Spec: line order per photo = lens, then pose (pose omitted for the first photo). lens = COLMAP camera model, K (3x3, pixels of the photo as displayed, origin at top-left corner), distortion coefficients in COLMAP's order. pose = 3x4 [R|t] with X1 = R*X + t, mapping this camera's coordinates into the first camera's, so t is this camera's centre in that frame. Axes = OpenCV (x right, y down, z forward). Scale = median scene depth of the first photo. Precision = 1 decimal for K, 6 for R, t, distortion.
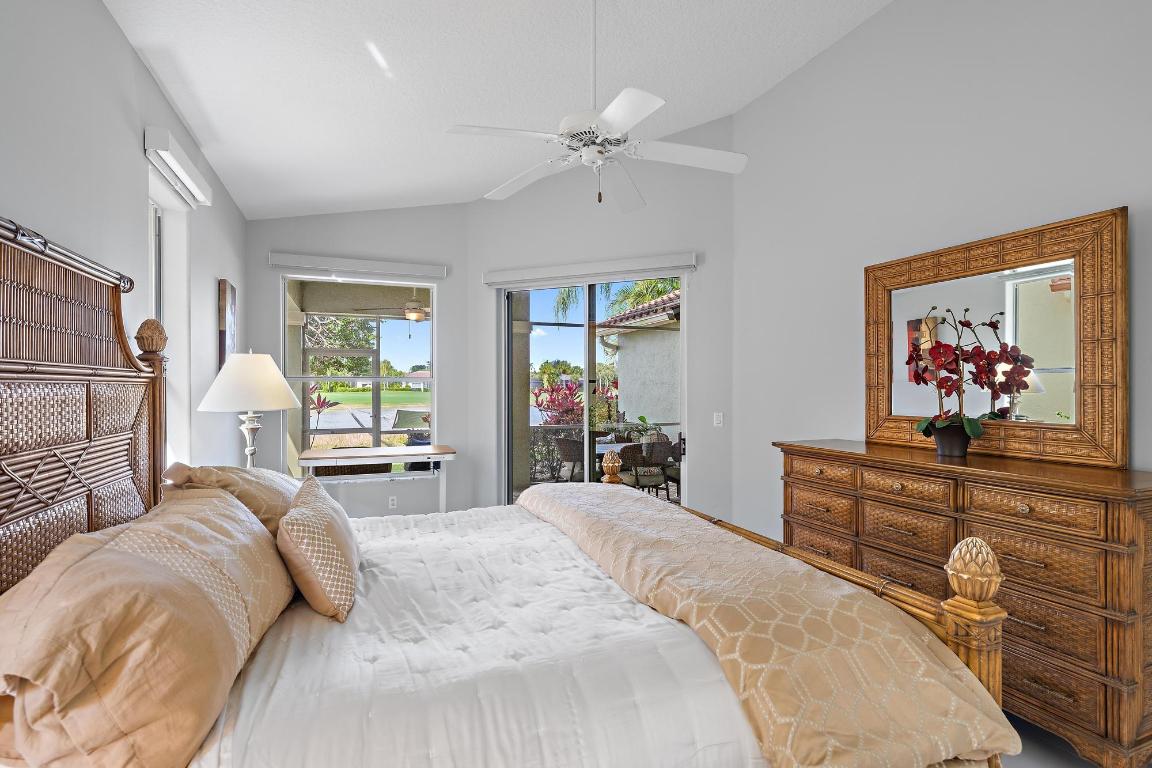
lens RADIAL K [[559.8, 0, 572.6], [0, 559.8, 391.0], [0, 0, 1]] dist [0.002269, 0.000264]
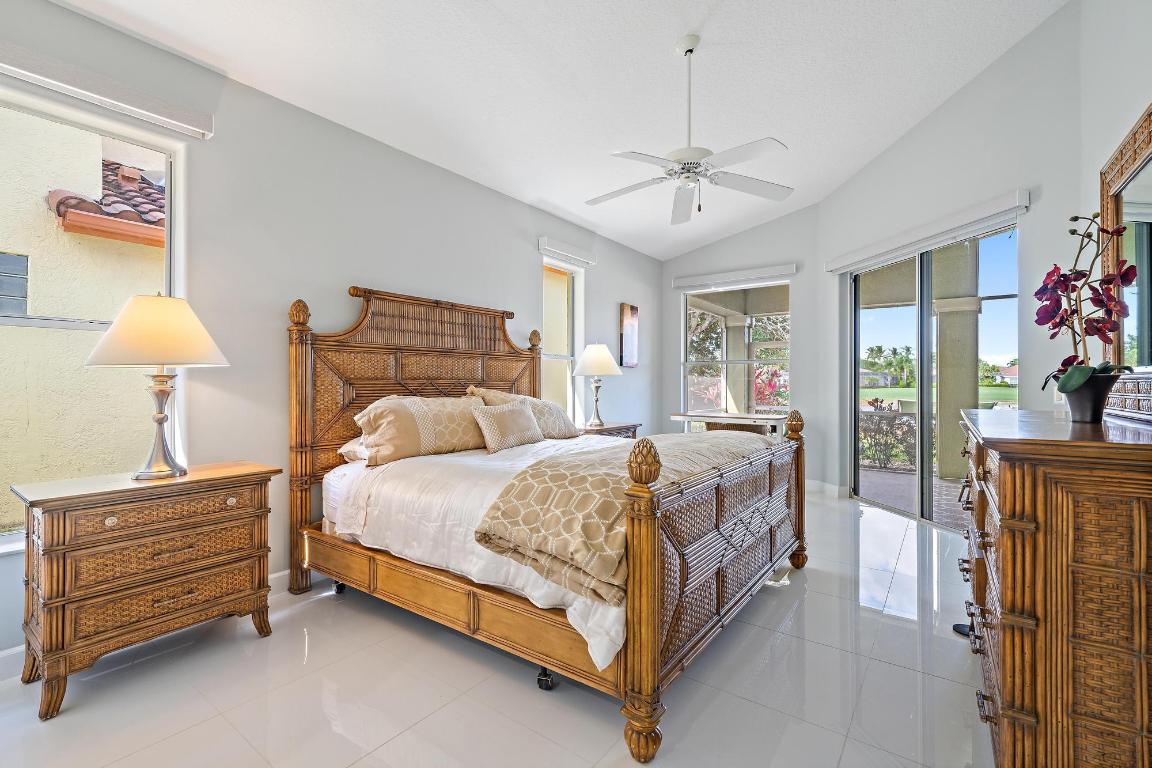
lens RADIAL K [[503.2, 0, 584.1], [0, 503.2, 388.1], [0, 0, 1]] dist [0.000812, 0.000134]
pose [[0.545339, 0.008222, -0.838175, 0.582944], [-0.006156, 0.999964, 0.005804, 0.048781], [0.838193, 0.001994, 0.545370, 0.078626]]
